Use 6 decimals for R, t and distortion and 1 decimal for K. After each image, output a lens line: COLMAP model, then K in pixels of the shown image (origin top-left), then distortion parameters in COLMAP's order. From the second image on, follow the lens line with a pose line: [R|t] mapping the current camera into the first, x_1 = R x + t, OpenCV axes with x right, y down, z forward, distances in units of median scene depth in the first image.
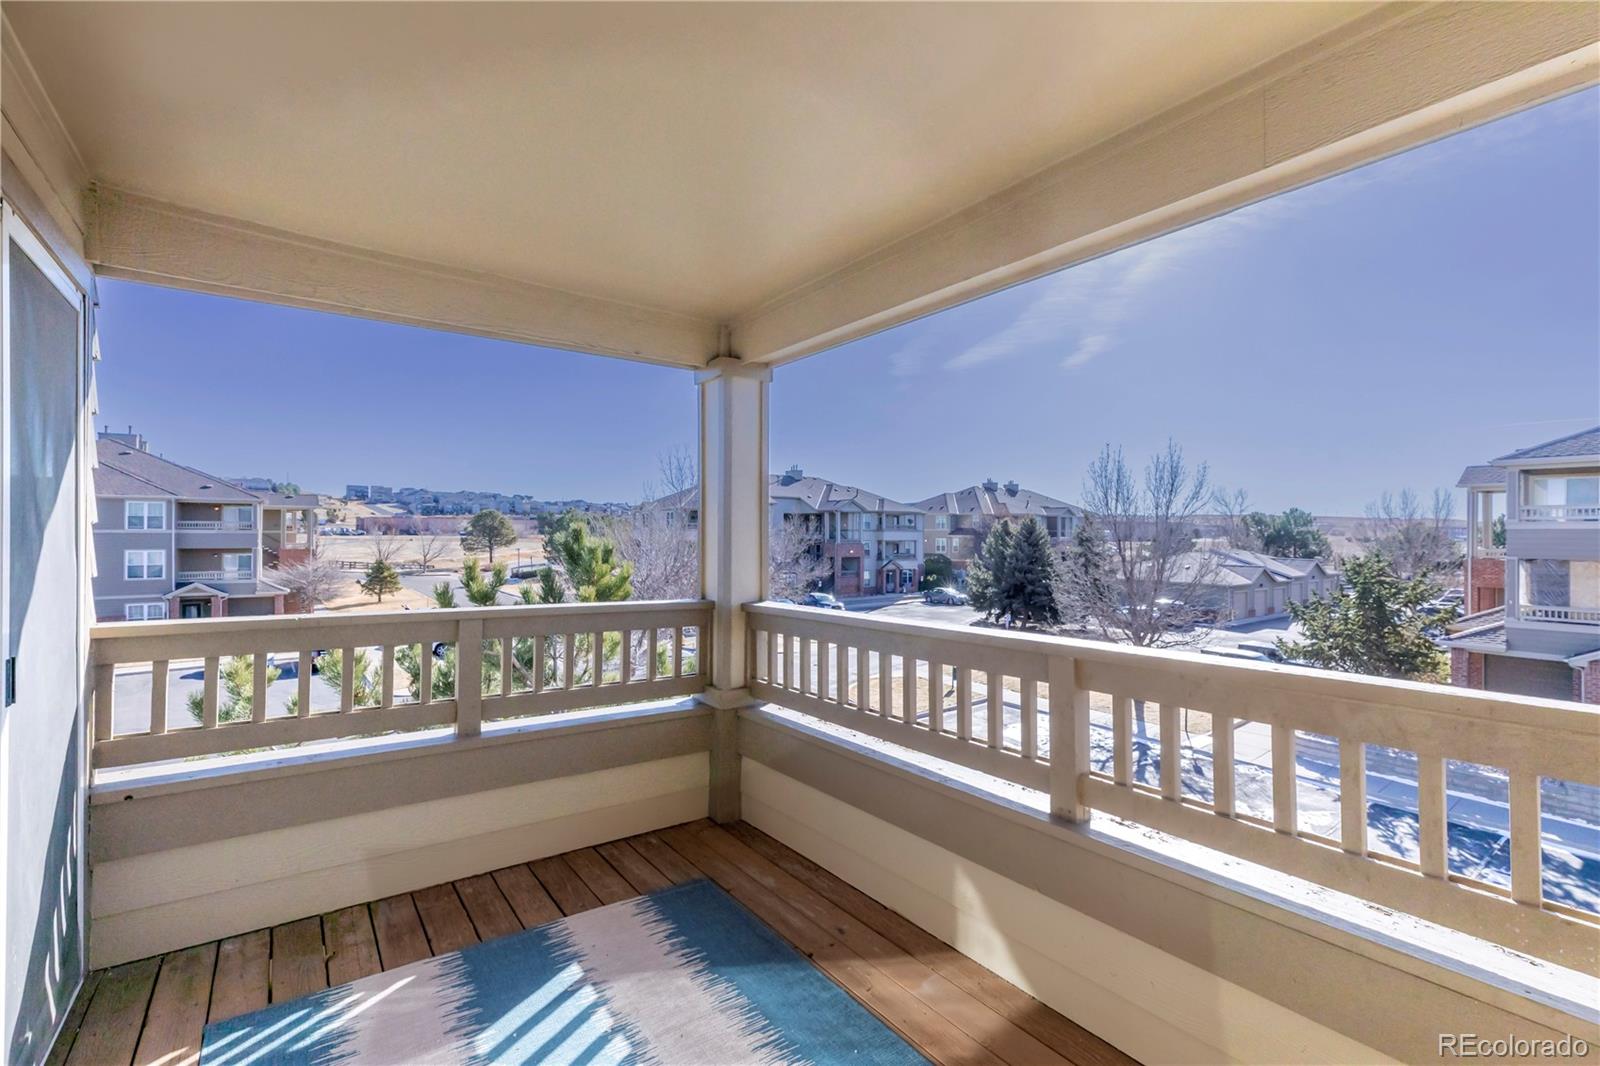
lens RADIAL K [[728.3, 0, 807.9], [0, 728.3, 527.6], [0, 0, 1]] dist [0.004553, 0.001314]
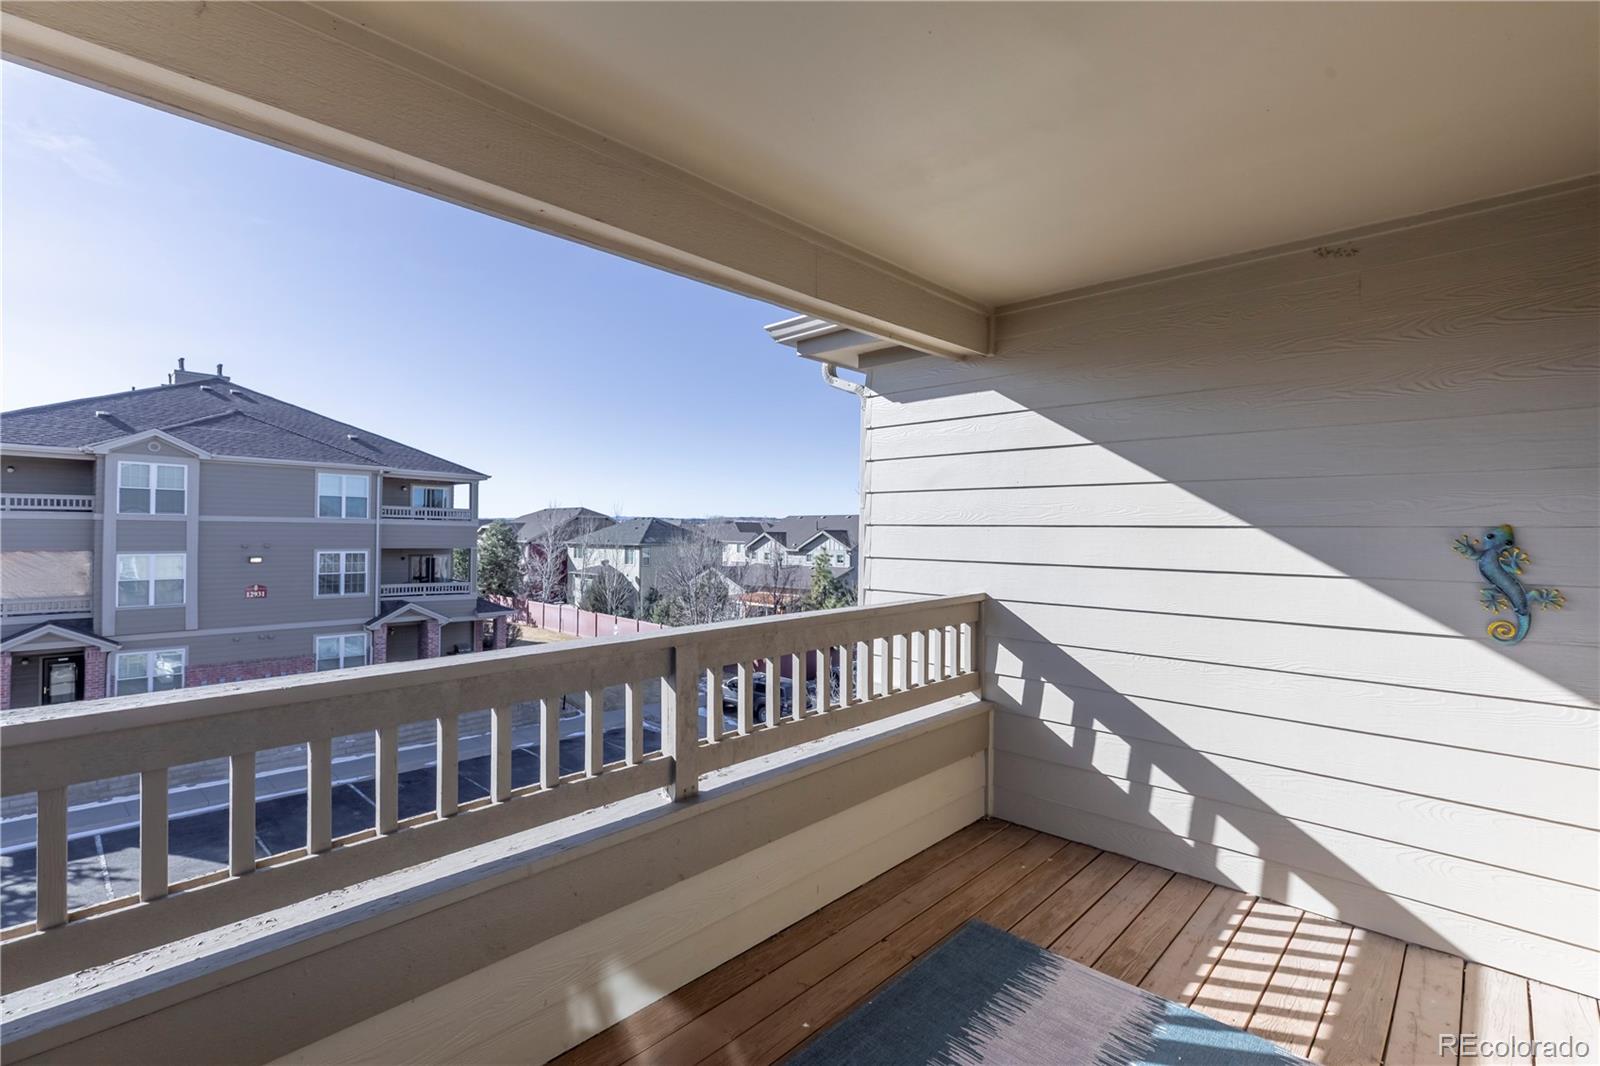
lens RADIAL K [[728.3, 0, 805.5], [0, 728.3, 528.9], [0, 0, 1]] dist [0.004553, 0.001314]
pose [[-0.179888, -0.003452, 0.983681, -0.637561], [-0.013723, 0.999905, 0.000999, 0.003532], [-0.983591, -0.013320, -0.179918, 0.904580]]
